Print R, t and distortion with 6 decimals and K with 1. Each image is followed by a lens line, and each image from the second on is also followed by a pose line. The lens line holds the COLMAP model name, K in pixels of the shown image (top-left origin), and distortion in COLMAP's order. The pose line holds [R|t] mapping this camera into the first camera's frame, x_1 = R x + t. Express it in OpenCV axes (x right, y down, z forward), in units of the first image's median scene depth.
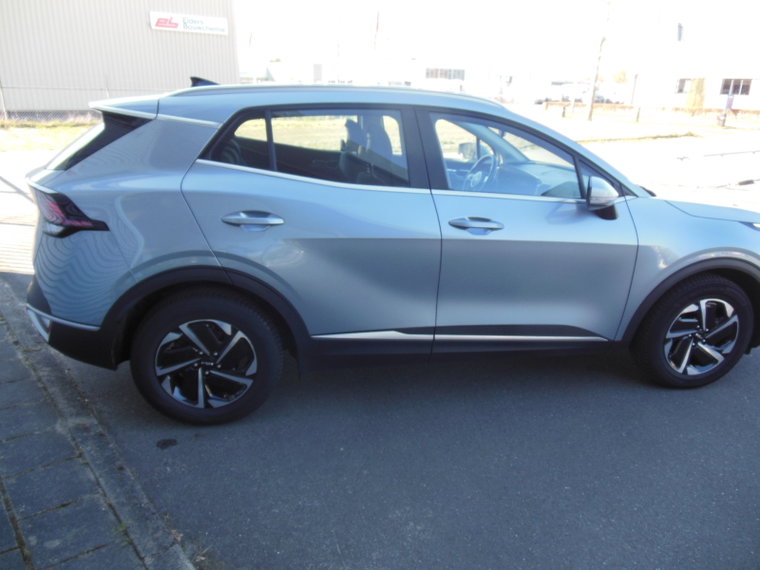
lens RADIAL K [[570.1, 0, 388.5], [0, 570.1, 282.7], [0, 0, 1]] dist [-0.009793, 0.009943]
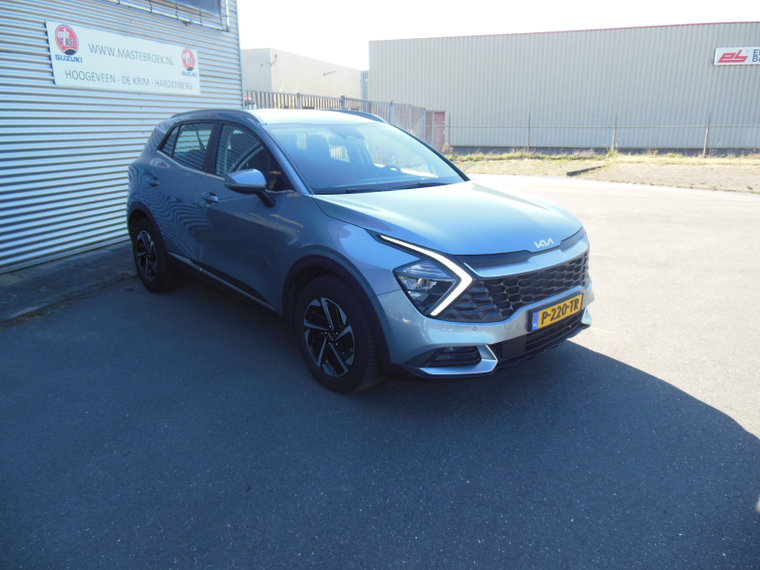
lens RADIAL K [[569.2, 0, 383.5], [0, 569.2, 293.4], [0, 0, 1]] dist [0.004159, 0.003378]
pose [[0.519618, 0.217988, -0.826123, 1.452855], [-0.260889, 0.961208, 0.089537, -0.098020], [0.813593, 0.169002, 0.556331, 0.511989]]
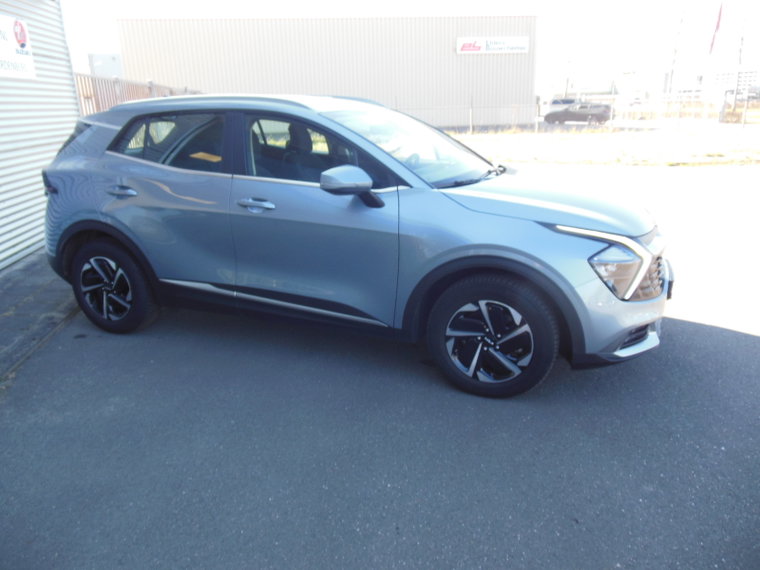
lens RADIAL K [[570.1, 0, 388.5], [0, 570.1, 282.7], [0, 0, 1]] dist [-0.009793, 0.009943]
pose [[0.839286, 0.119892, -0.530306, 0.916554], [-0.133765, 0.990936, 0.012330, 0.010004], [0.526978, 0.060588, 0.847717, 0.113729]]
